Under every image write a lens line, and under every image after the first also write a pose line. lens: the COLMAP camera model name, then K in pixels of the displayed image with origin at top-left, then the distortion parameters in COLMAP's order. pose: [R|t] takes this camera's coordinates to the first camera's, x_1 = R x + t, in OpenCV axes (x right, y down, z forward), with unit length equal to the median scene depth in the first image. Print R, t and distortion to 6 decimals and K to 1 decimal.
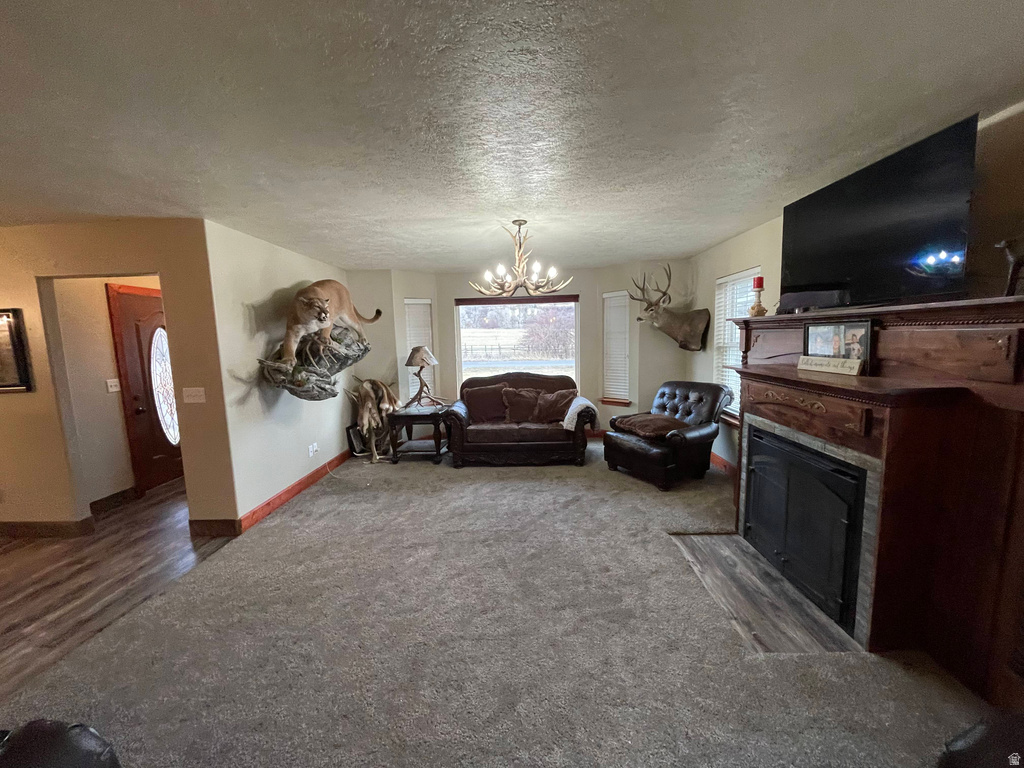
lens RADIAL K [[411.4, 0, 512.8], [0, 411.4, 384.9], [0, 0, 1]] dist [0.002321, -0.000493]
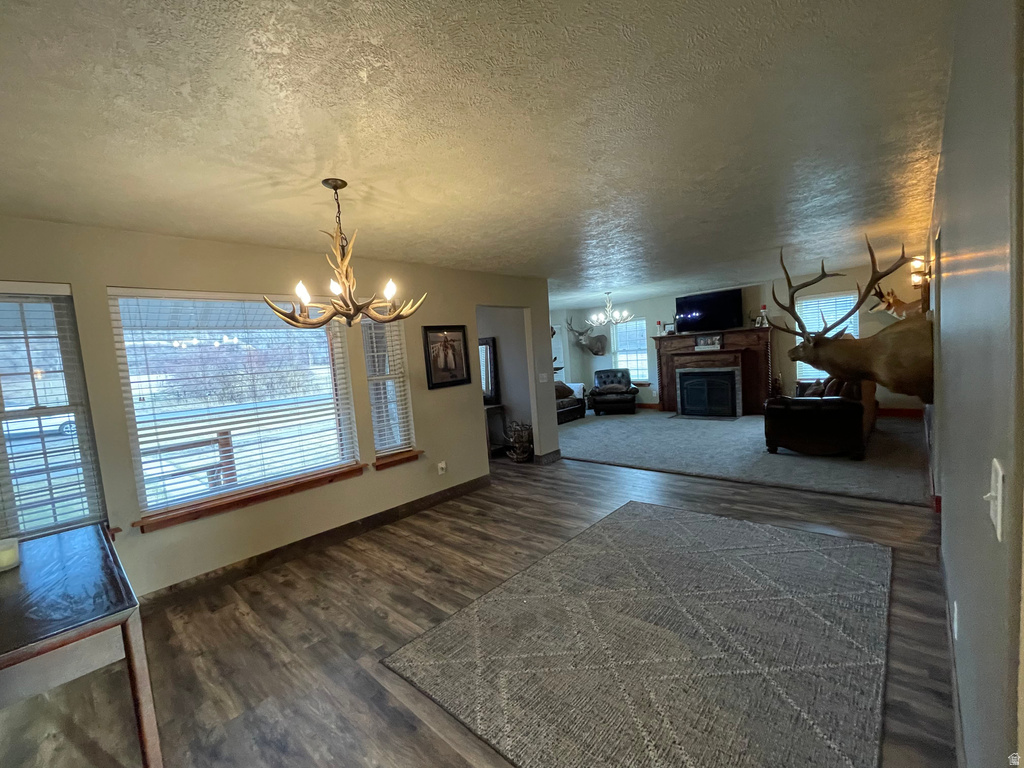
lens RADIAL K [[430.1, 0, 508.5], [0, 430.1, 389.1], [0, 0, 1]] dist [-0.003440, 0.002284]
pose [[0.663998, -0.083442, 0.743064, -2.588445], [0.147360, 0.988868, -0.020635, 0.102755], [-0.733070, 0.123199, 0.668902, -0.099630]]
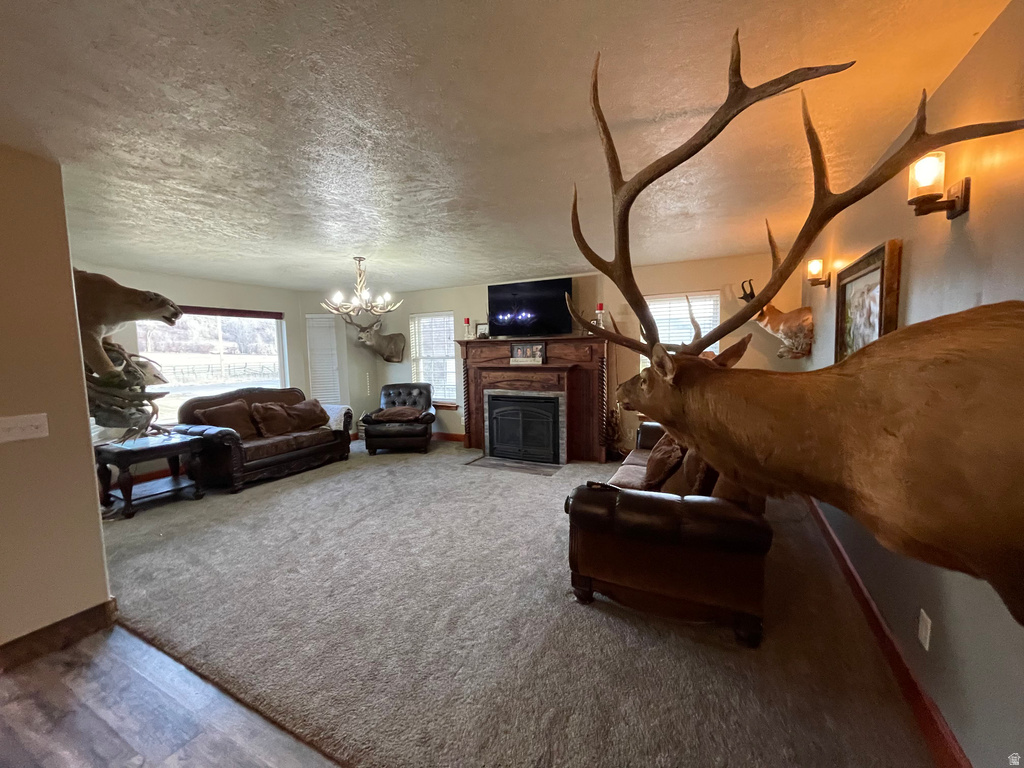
lens RADIAL K [[411.4, 0, 508.6], [0, 411.4, 387.8], [0, 0, 1]] dist [0.002321, -0.000493]
pose [[0.434315, -0.062414, 0.898596, -1.198139], [0.113961, 0.993388, 0.013917, 0.049977], [-0.893523, 0.096360, 0.438556, 0.078448]]
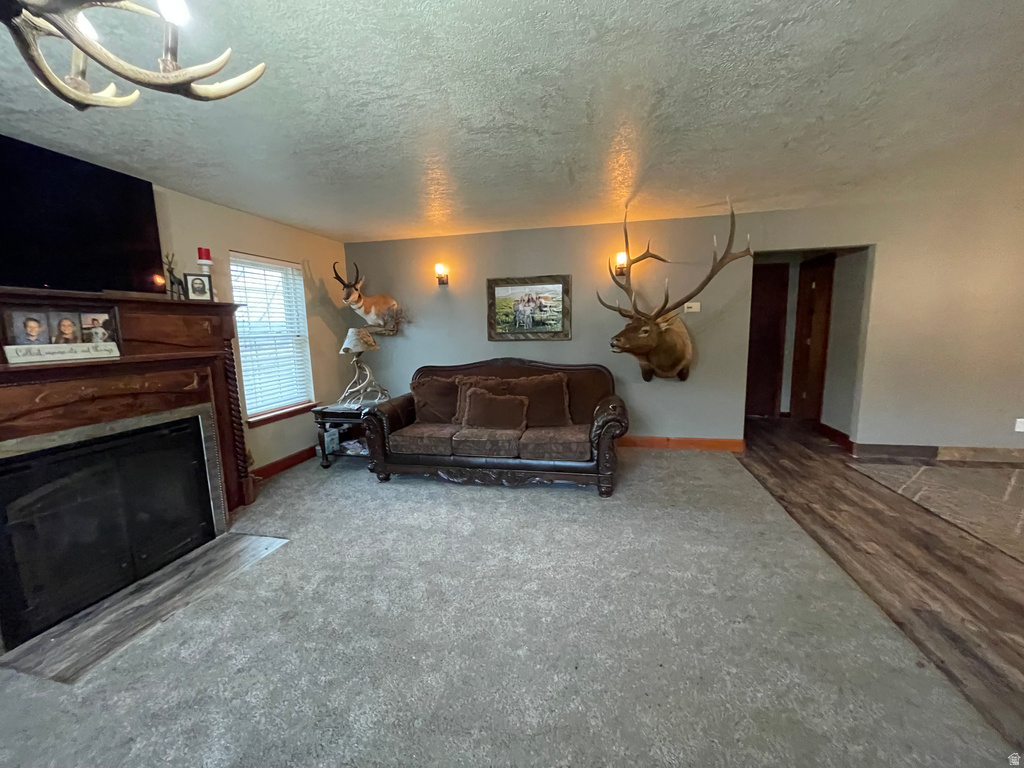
lens RADIAL K [[411.4, 0, 513.5], [0, 411.4, 386.7], [0, 0, 1]] dist [0.002321, -0.000493]
pose [[-0.981447, 0.025164, 0.190074, -0.331584], [0.072788, 0.966035, 0.247948, -0.112893], [-0.177379, 0.257183, -0.949944, 1.506615]]
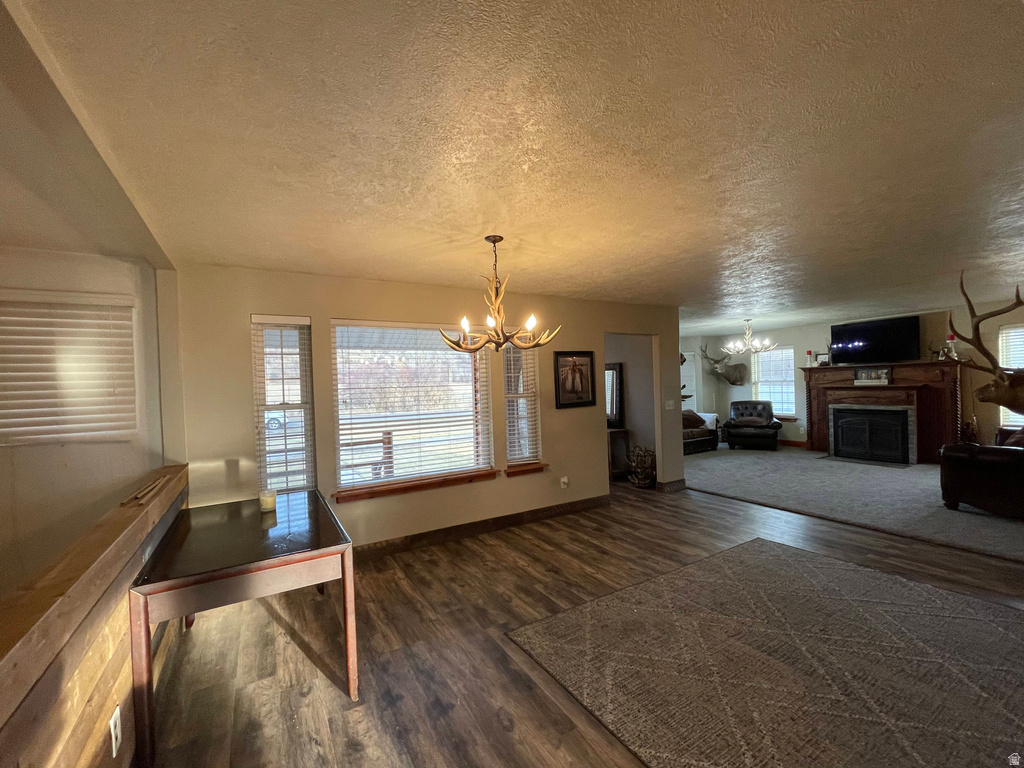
lens RADIAL K [[430.1, 0, 517.2], [0, 430.1, 389.9], [0, 0, 1]] dist [-0.003440, 0.002284]
pose [[0.841951, -0.007612, 0.539500, -2.663112], [0.074842, 0.991882, -0.102804, 0.116524], [-0.534338, 0.126933, 0.835686, -0.183964]]
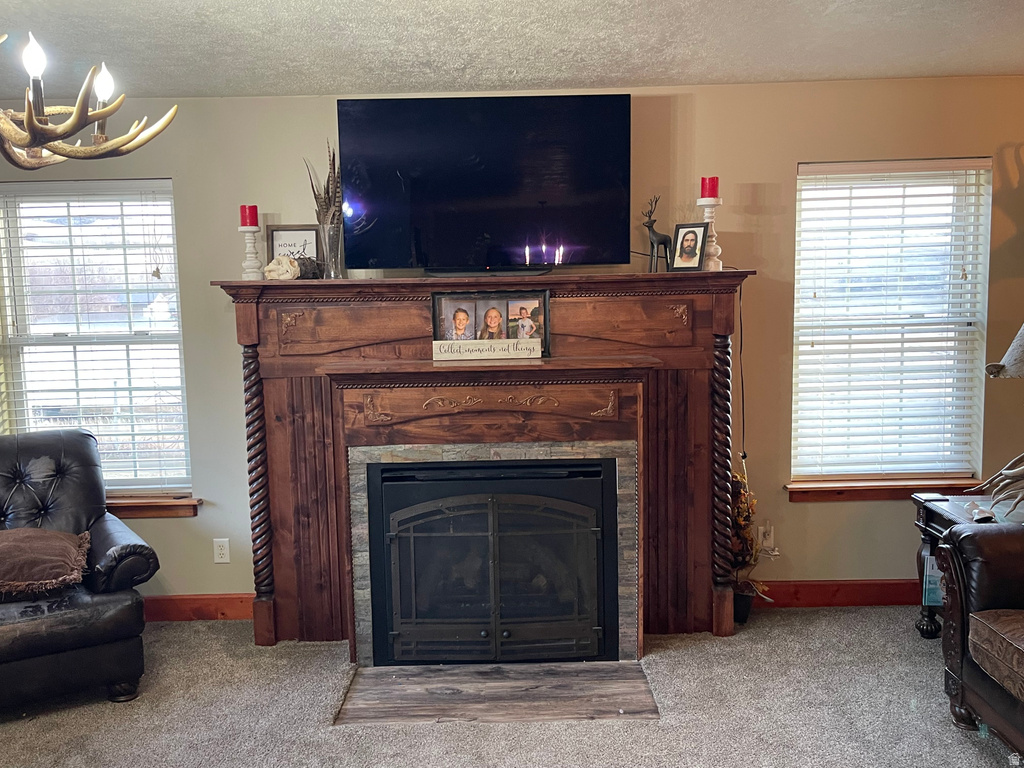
lens RADIAL K [[878.3, 0, 503.6], [0, 878.3, 400.5], [0, 0, 1]] dist [0.048918, -0.027997]
pose [[-0.031046, -0.083698, 0.996007, -0.706558], [0.140009, 0.986299, 0.087246, -0.080419], [-0.989663, 0.142159, -0.018902, 0.891937]]
